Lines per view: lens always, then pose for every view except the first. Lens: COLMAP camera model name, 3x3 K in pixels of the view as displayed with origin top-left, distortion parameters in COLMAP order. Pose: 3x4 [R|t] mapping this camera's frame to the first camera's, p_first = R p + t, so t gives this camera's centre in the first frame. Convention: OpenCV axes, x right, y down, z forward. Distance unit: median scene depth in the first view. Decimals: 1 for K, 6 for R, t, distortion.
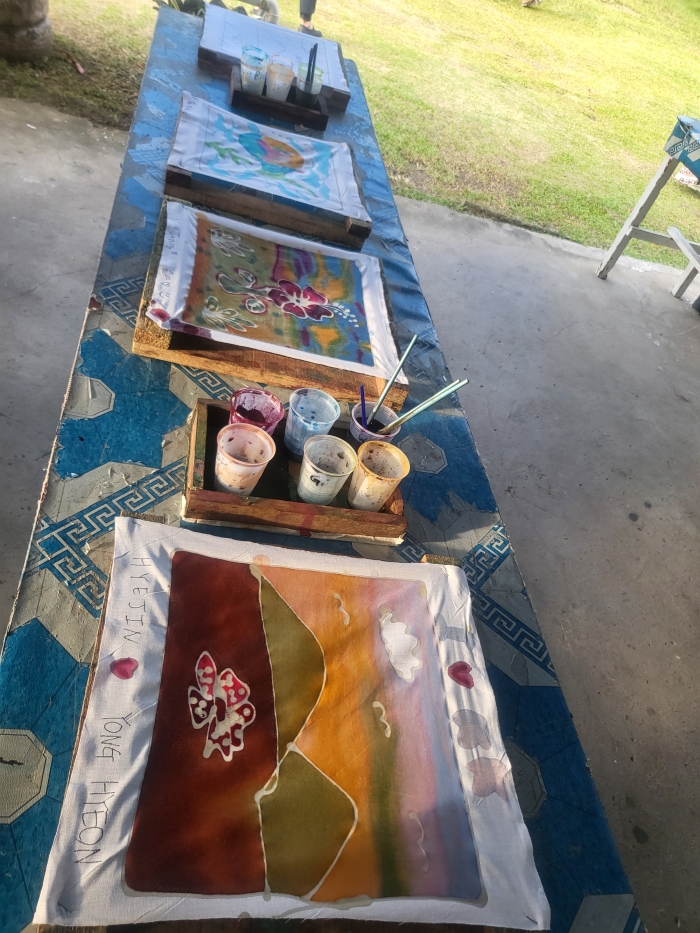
lens RADIAL K [[714.0, 0, 350.7], [0, 714.0, 466.2], [0, 0, 1]] dist [-0.004165, 0.003844]
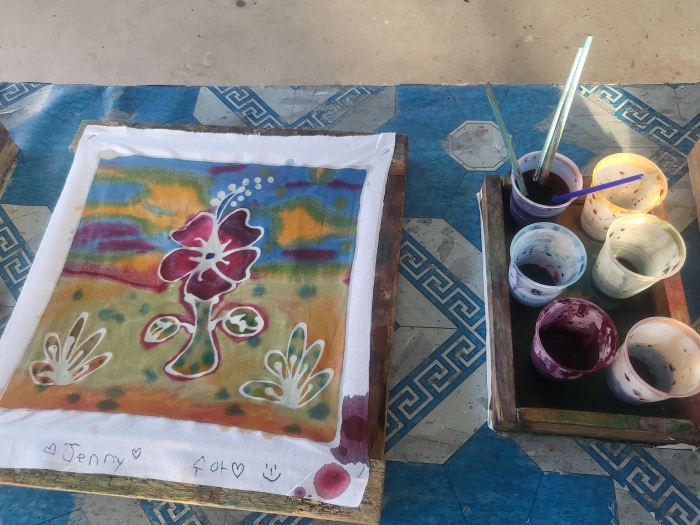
lens RADIAL K [[535.7, 0, 350.1], [0, 535.7, 263.4], [0, 0, 1]] dist [-0.004165, 0.003844]
pose [[0.163090, -0.978632, 0.125224, -0.123400], [0.766133, 0.205592, 0.608910, -0.438914], [-0.621644, -0.003369, 0.783293, 0.552843]]
